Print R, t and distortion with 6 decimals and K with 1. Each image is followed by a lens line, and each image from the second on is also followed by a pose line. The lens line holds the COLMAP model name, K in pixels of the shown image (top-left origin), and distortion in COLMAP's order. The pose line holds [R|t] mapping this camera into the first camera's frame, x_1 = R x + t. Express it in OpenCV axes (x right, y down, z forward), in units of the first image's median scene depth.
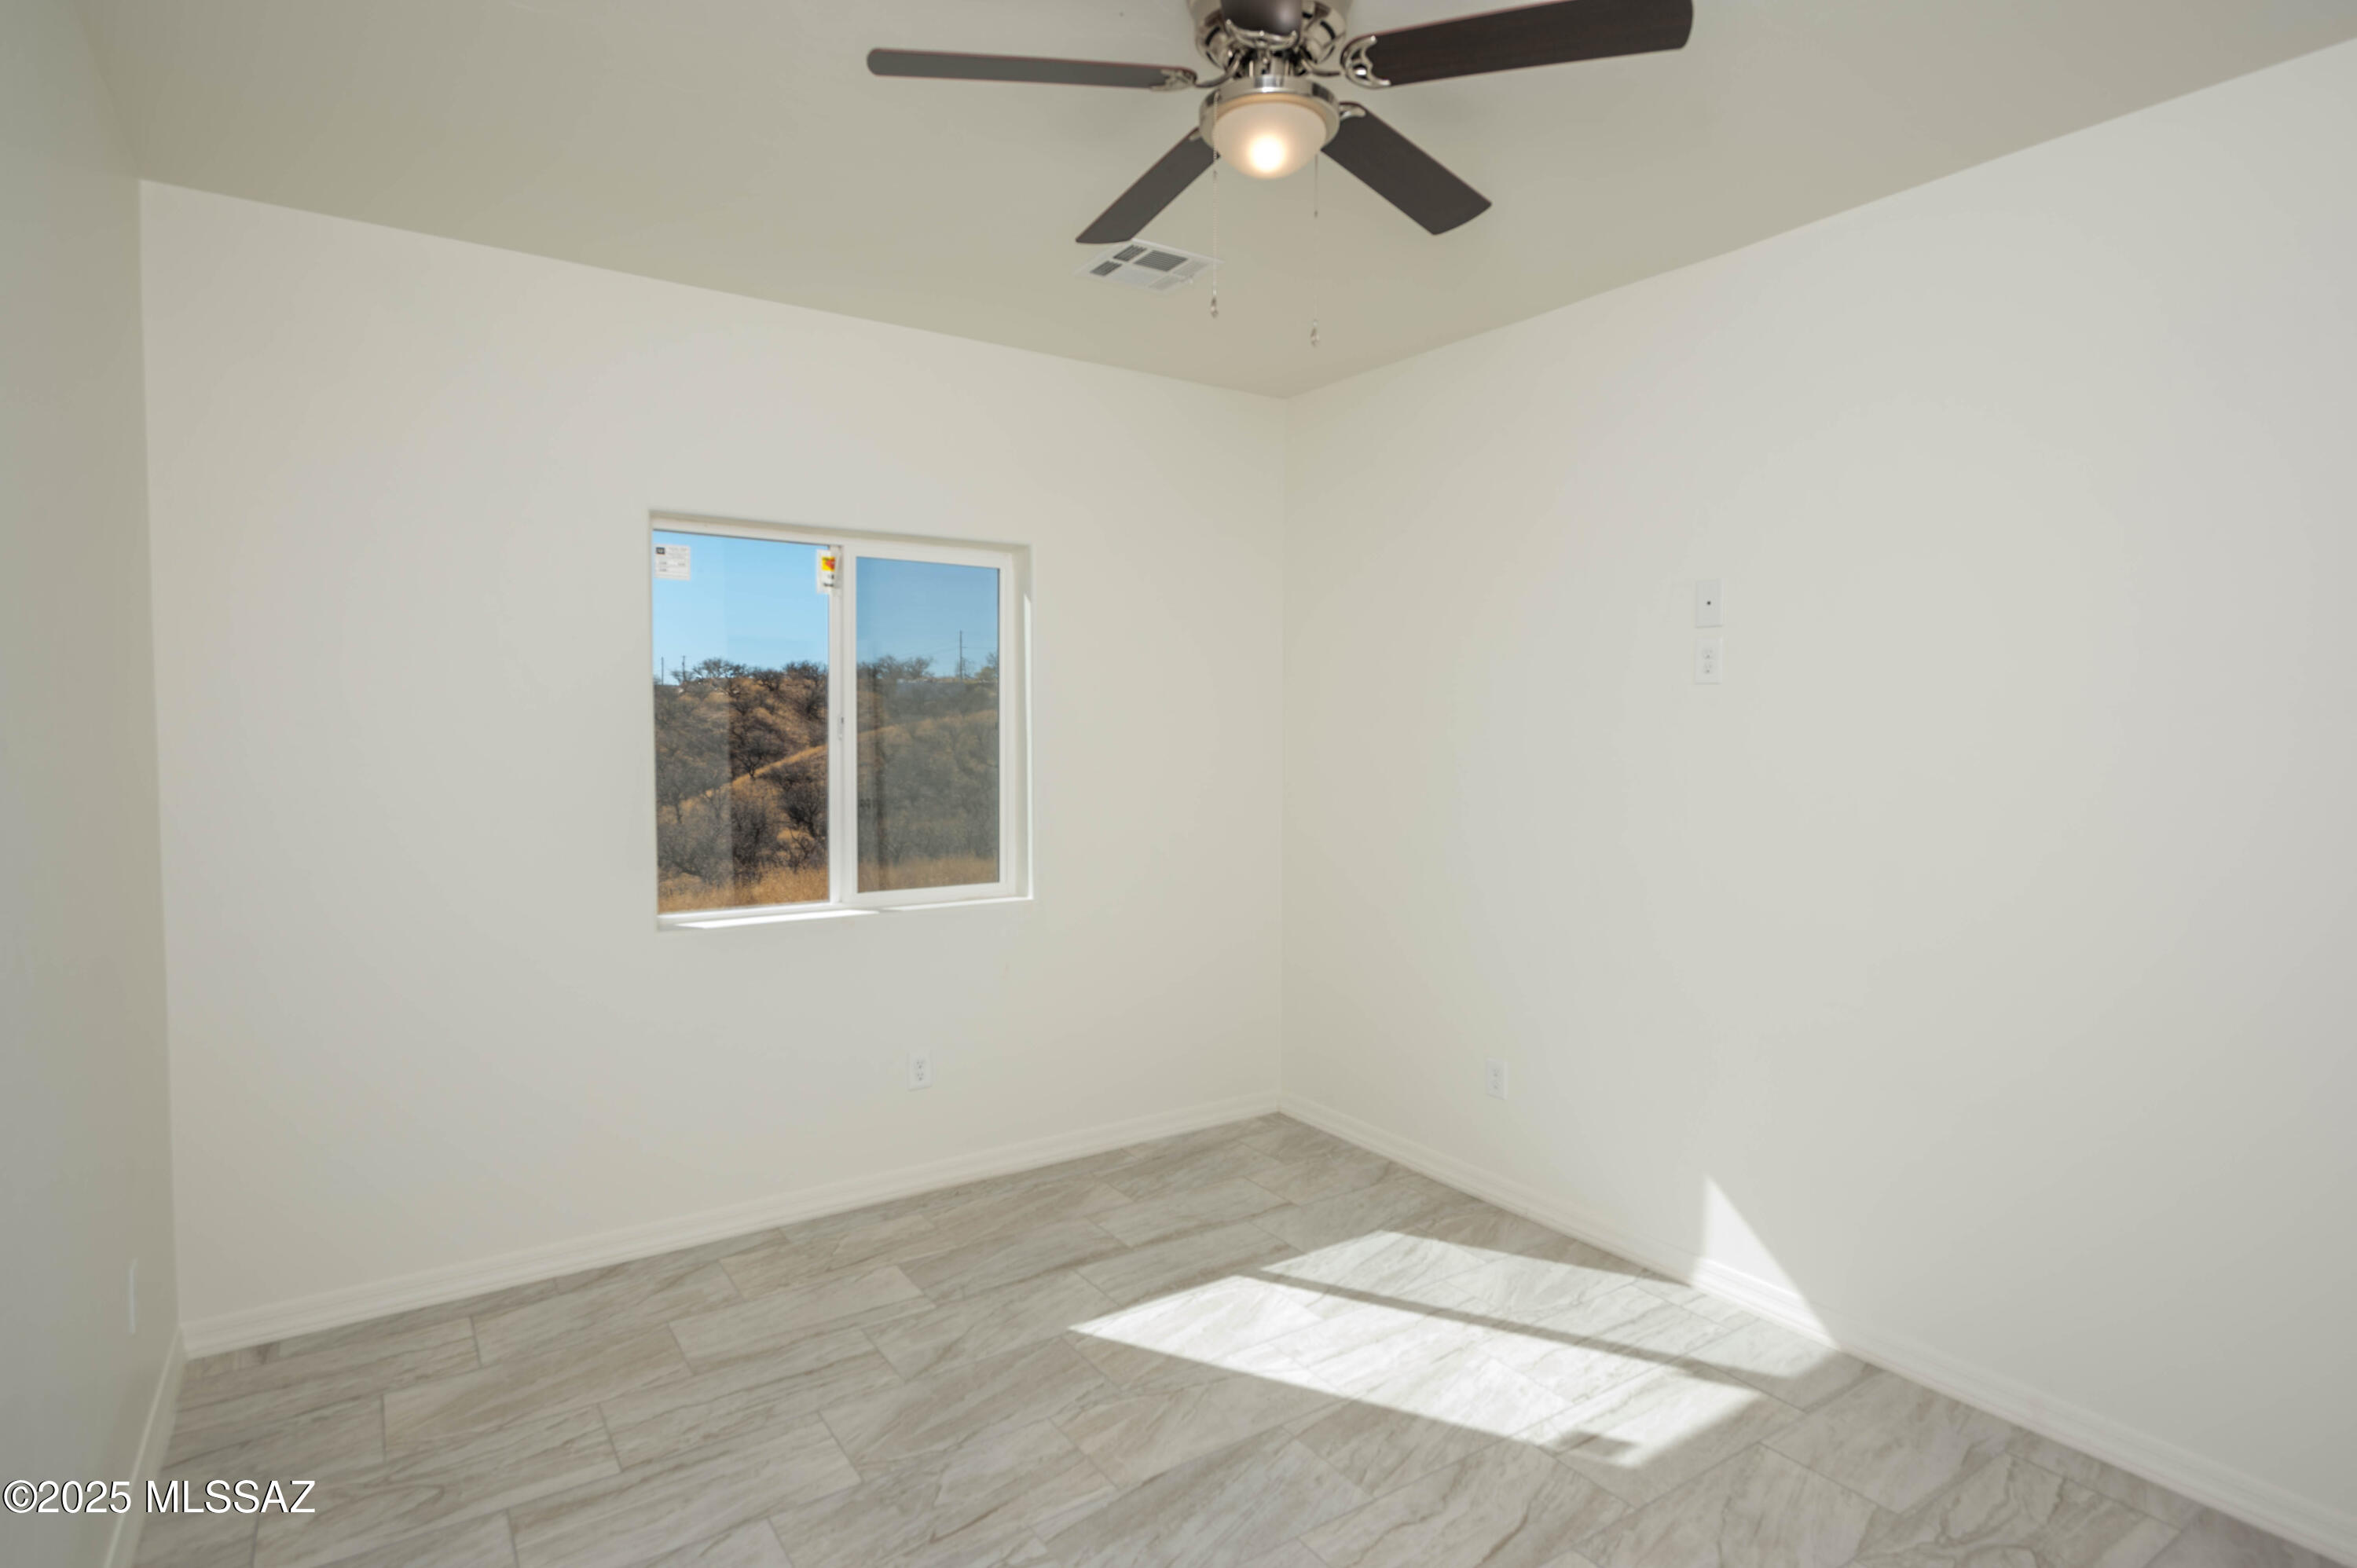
lens RADIAL K [[1230.3, 0, 1202.5], [0, 1230.3, 778.8], [0, 0, 1]] dist [0.002503, -0.000100]
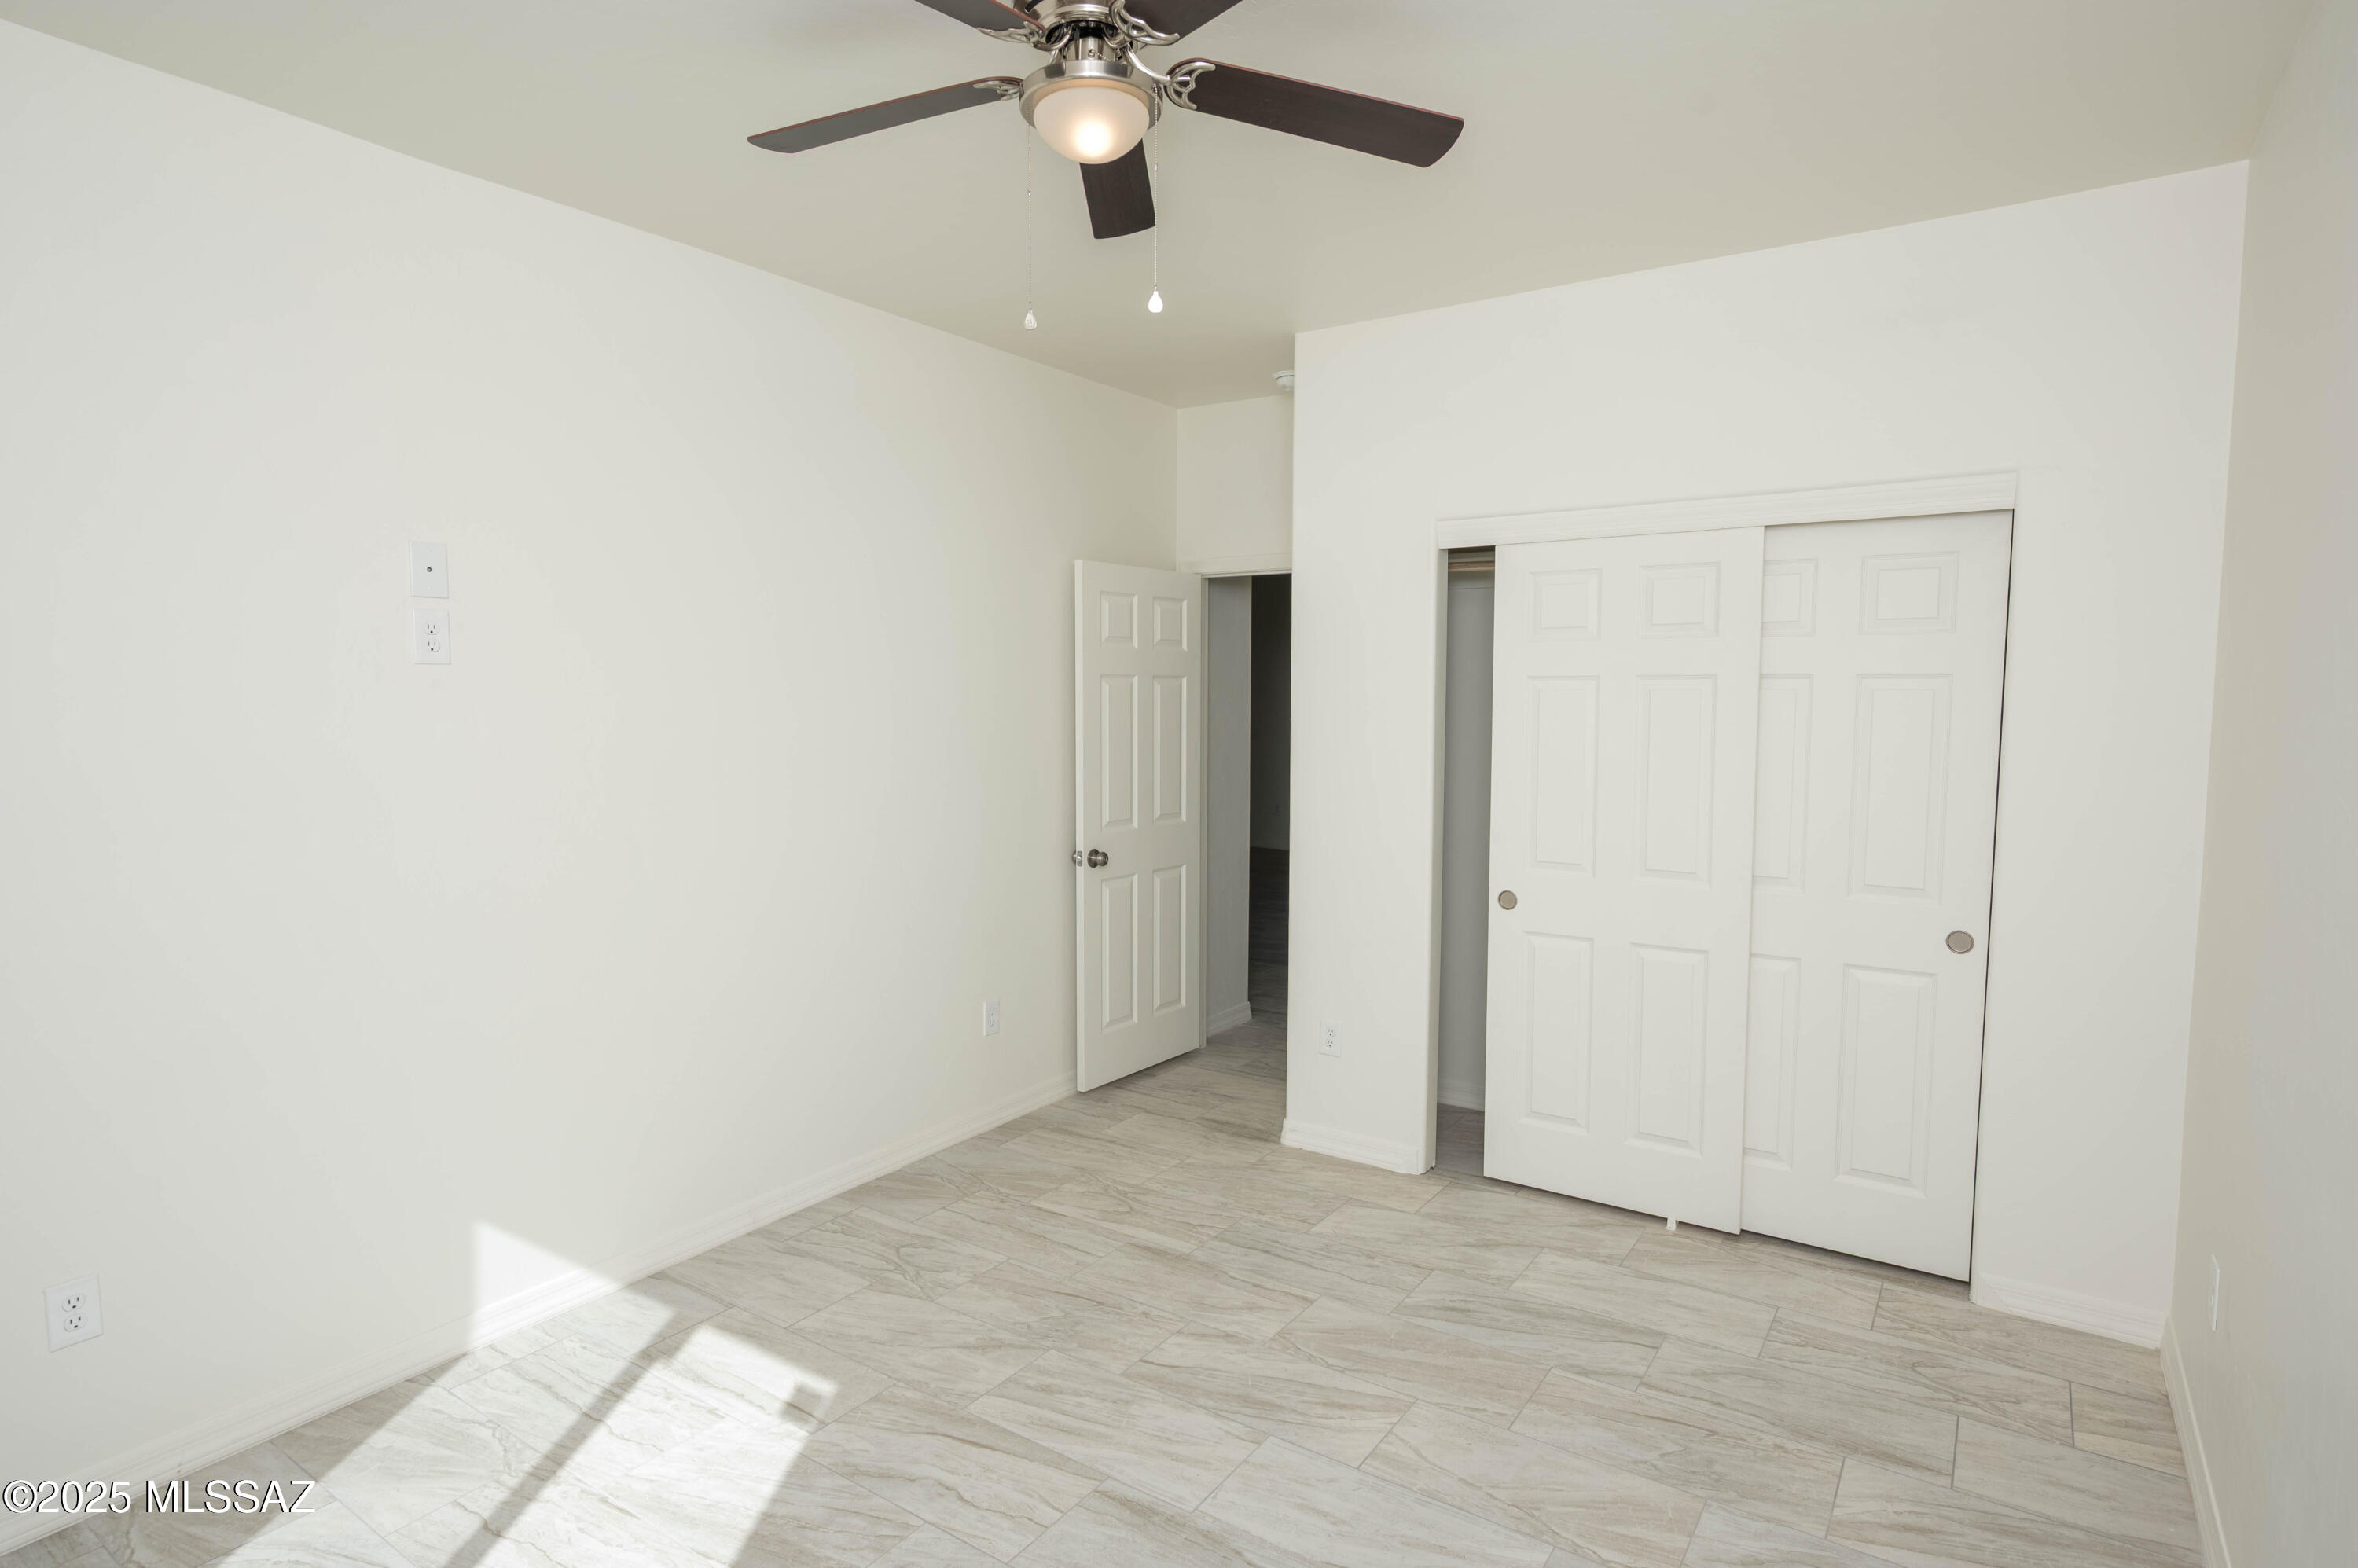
lens RADIAL K [[1230.9, 0, 1157.3], [0, 1230.9, 761.4], [0, 0, 1]] dist [0.002503, -0.000100]
pose [[-0.352699, -0.053971, 0.934179, -0.639980], [0.043832, 0.996287, 0.074108, -0.056619], [-0.934710, 0.067085, -0.349024, 0.914484]]
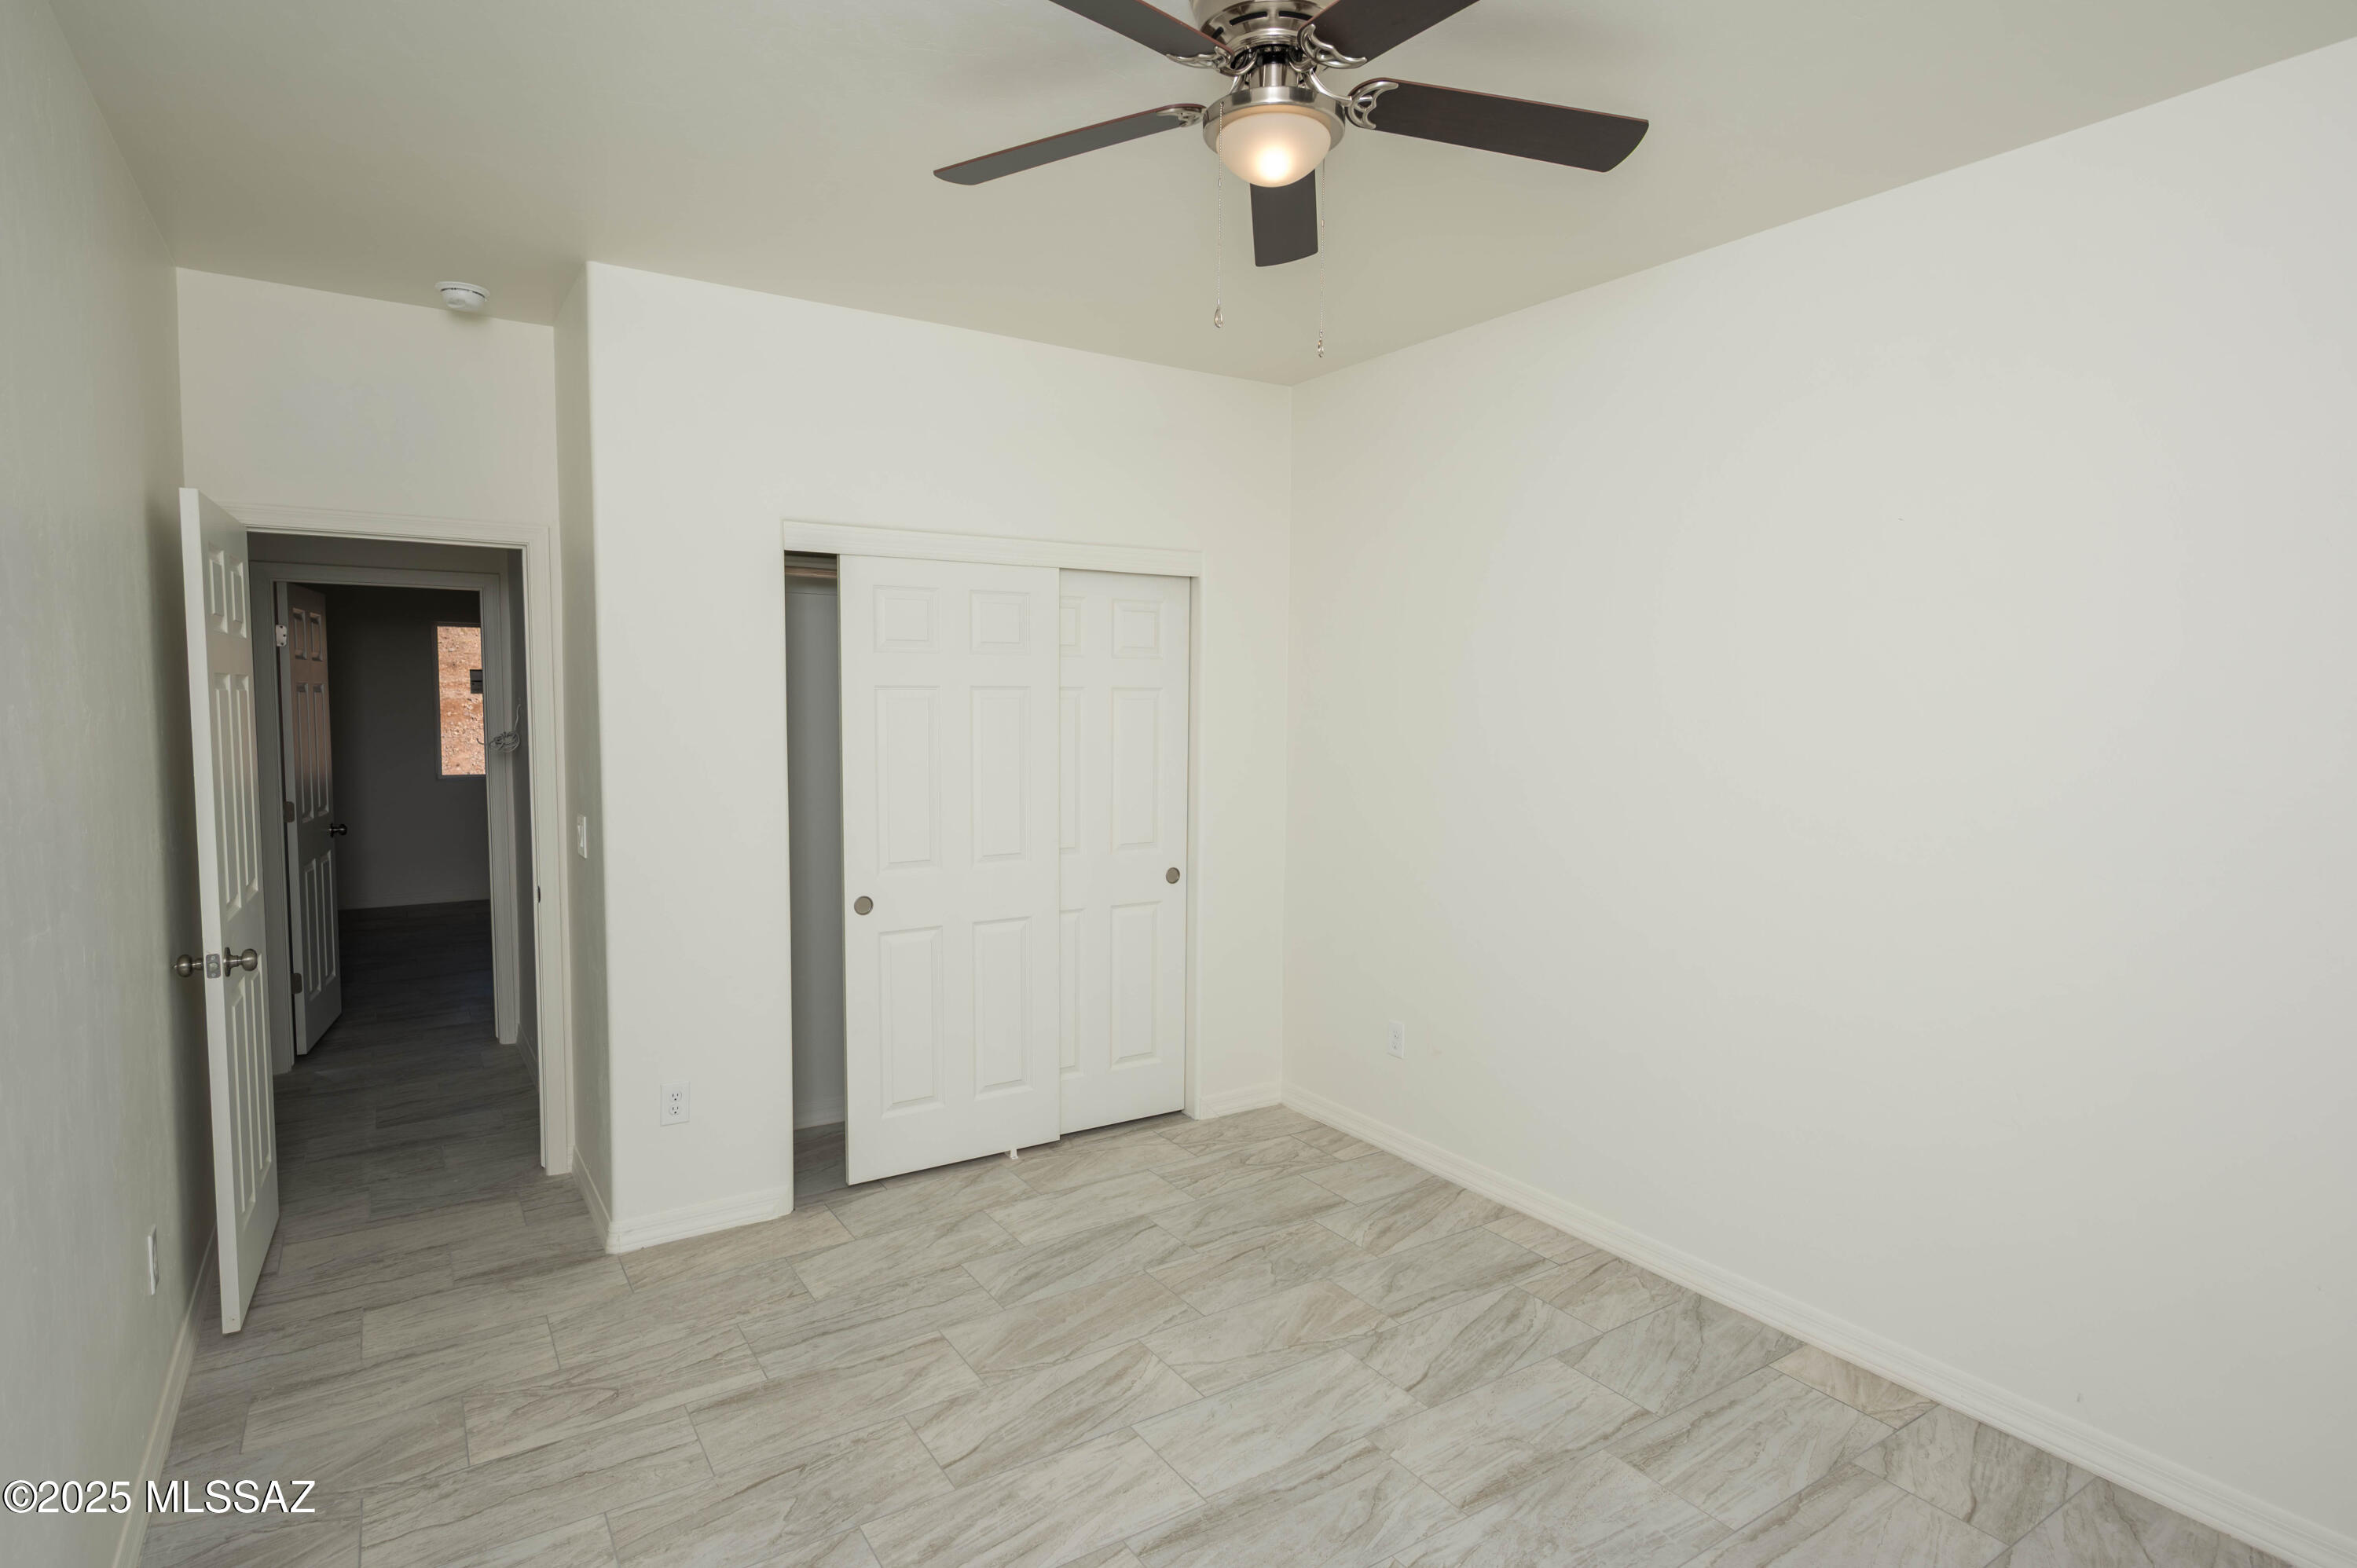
lens RADIAL K [[1230.3, 0, 1173.6], [0, 1230.3, 760.1], [0, 0, 1]] dist [0.002503, -0.000100]
pose [[-0.999417, -0.006704, 0.033468, 0.061596], [-0.003291, 0.994878, 0.101026, -0.087946], [-0.033974, 0.100857, -0.994321, 1.411030]]
